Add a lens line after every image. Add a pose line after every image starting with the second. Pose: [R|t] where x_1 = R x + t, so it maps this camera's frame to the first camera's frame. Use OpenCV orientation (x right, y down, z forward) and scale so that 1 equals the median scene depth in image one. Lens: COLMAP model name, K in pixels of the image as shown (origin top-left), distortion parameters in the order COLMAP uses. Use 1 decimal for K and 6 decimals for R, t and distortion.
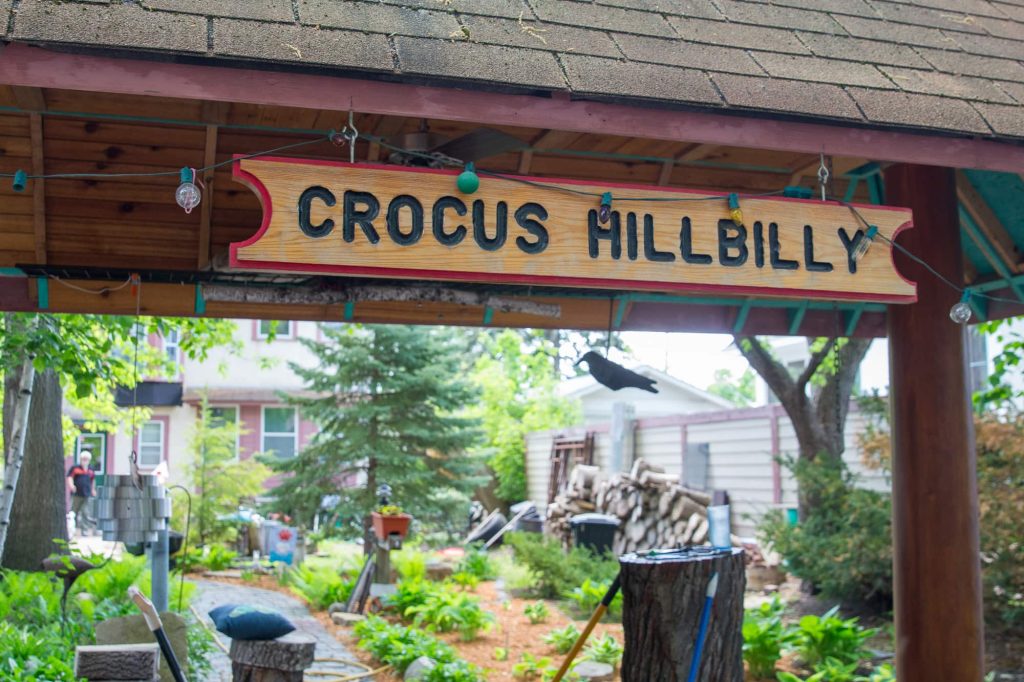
lens RADIAL K [[1121.6, 0, 512.0], [0, 1121.6, 341.0], [0, 0, 1]] dist [-0.137432, 0.010259]
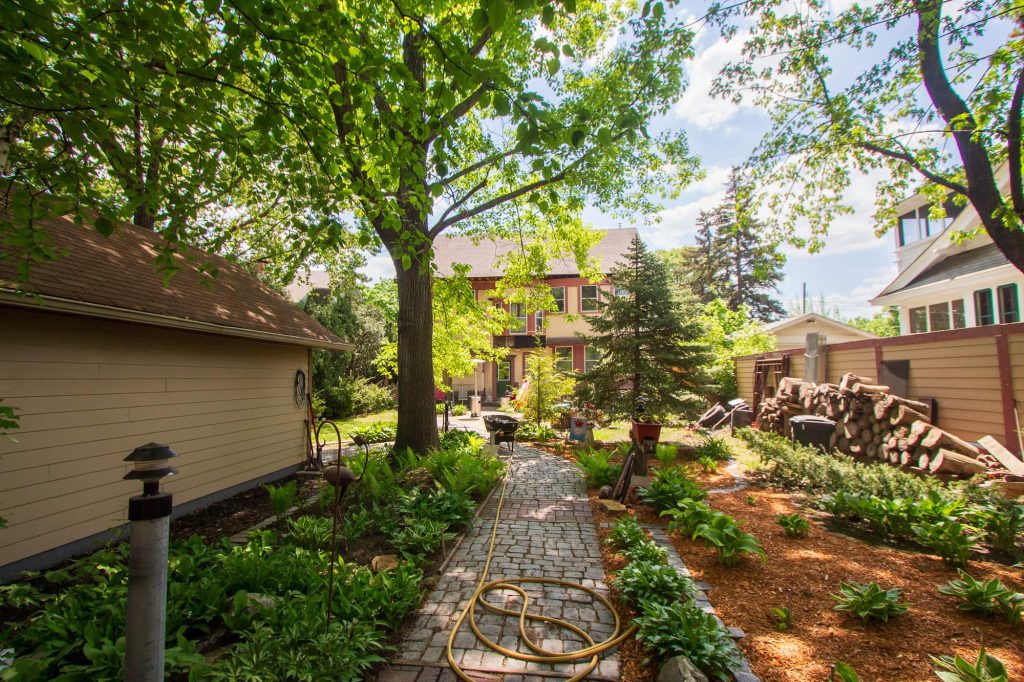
lens RADIAL K [[517.9, 0, 512.0], [0, 517.9, 341.0], [0, 0, 1]] dist [-0.000741, 0.000084]
pose [[0.930789, -0.026958, -0.364561, -0.023188], [0.043146, 0.998408, 0.036330, 0.027186], [0.363001, -0.049545, 0.930470, 0.273541]]
